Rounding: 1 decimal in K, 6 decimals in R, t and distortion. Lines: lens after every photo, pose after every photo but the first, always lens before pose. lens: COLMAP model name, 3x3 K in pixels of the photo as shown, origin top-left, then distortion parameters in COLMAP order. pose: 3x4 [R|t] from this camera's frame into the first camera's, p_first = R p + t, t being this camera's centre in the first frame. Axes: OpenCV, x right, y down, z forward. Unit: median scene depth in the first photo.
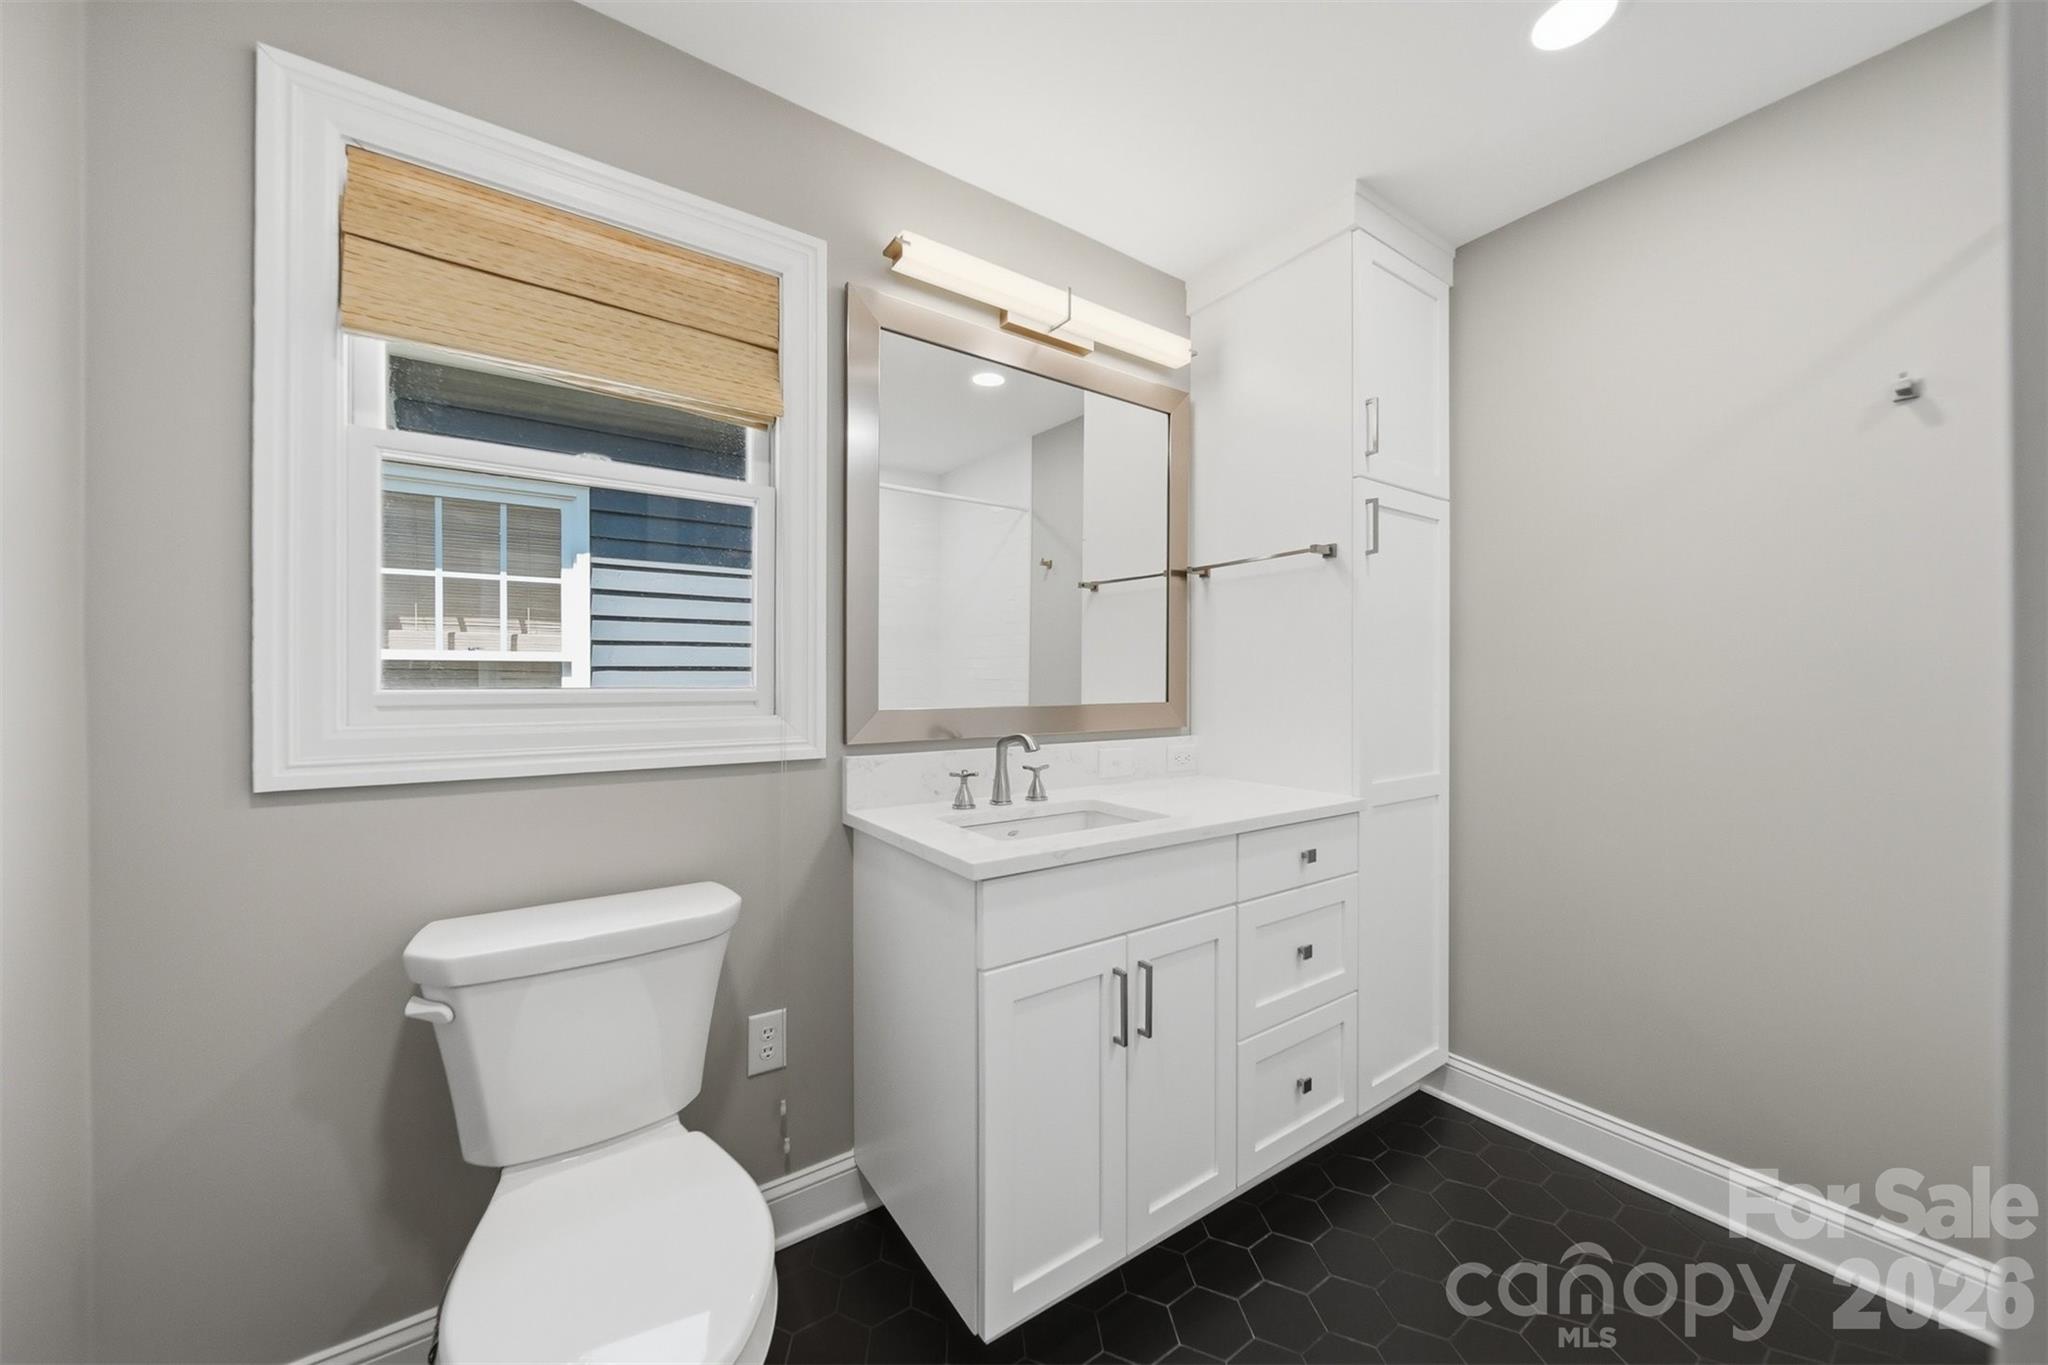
lens RADIAL K [[737.6, 0, 1025.8], [0, 737.6, 677.2], [0, 0, 1]] dist [-0.001557, -0.000039]
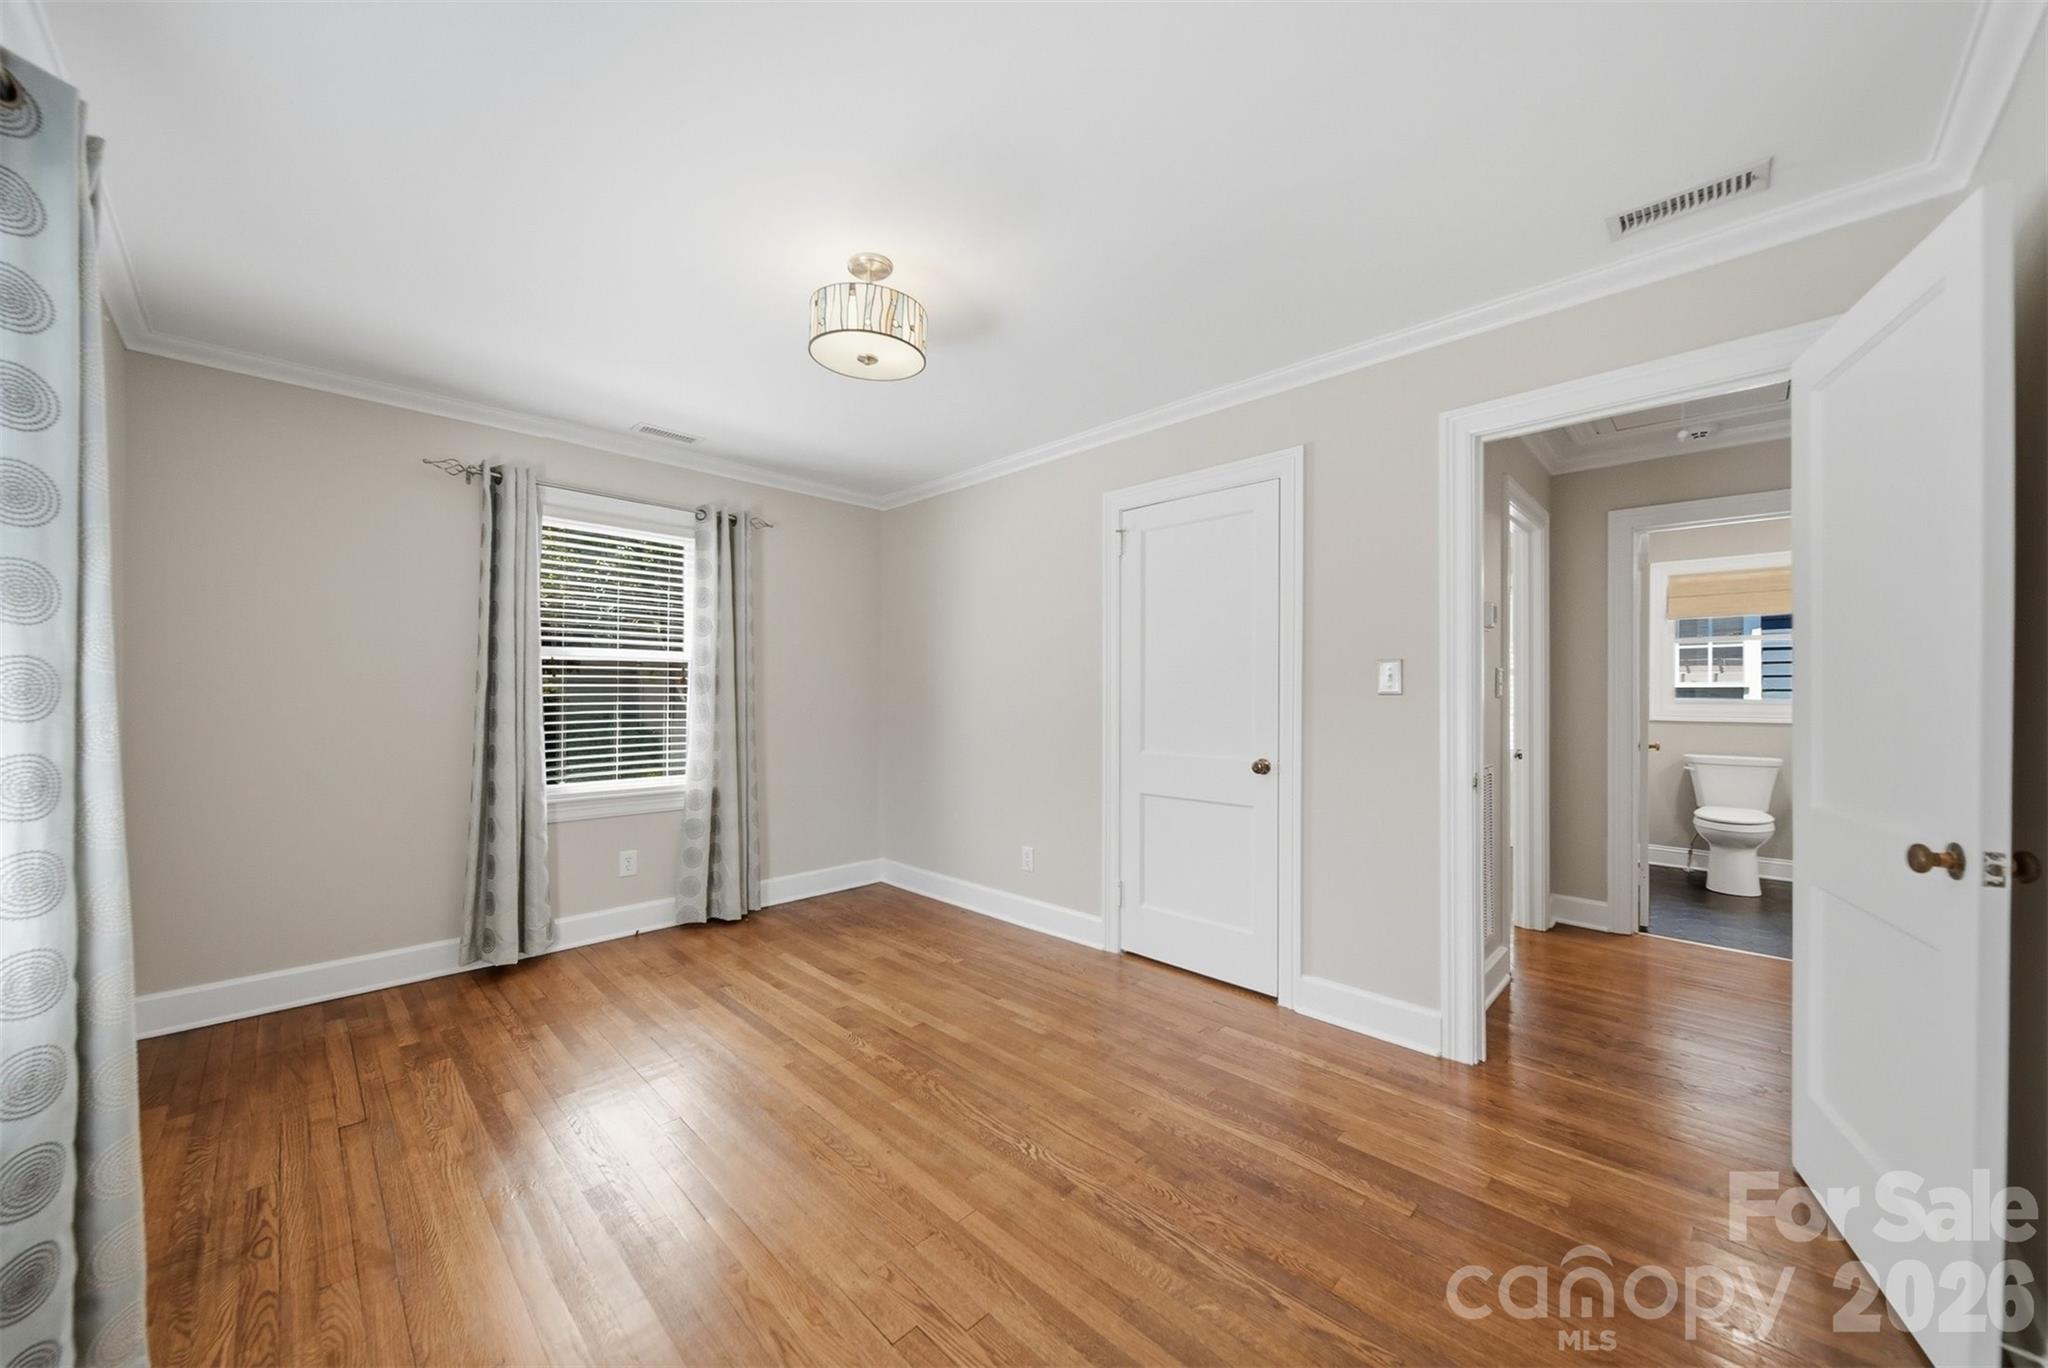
lens RADIAL K [[729.7, 0, 1029.6], [0, 729.7, 697.3], [0, 0, 1]] dist [0.001522, 0.000165]
pose [[0.195868, 0.000496, -0.980630, 0.888867], [-0.001096, 0.999999, 0.000287, 0.008223], [0.980630, 0.001019, 0.195869, -1.219428]]
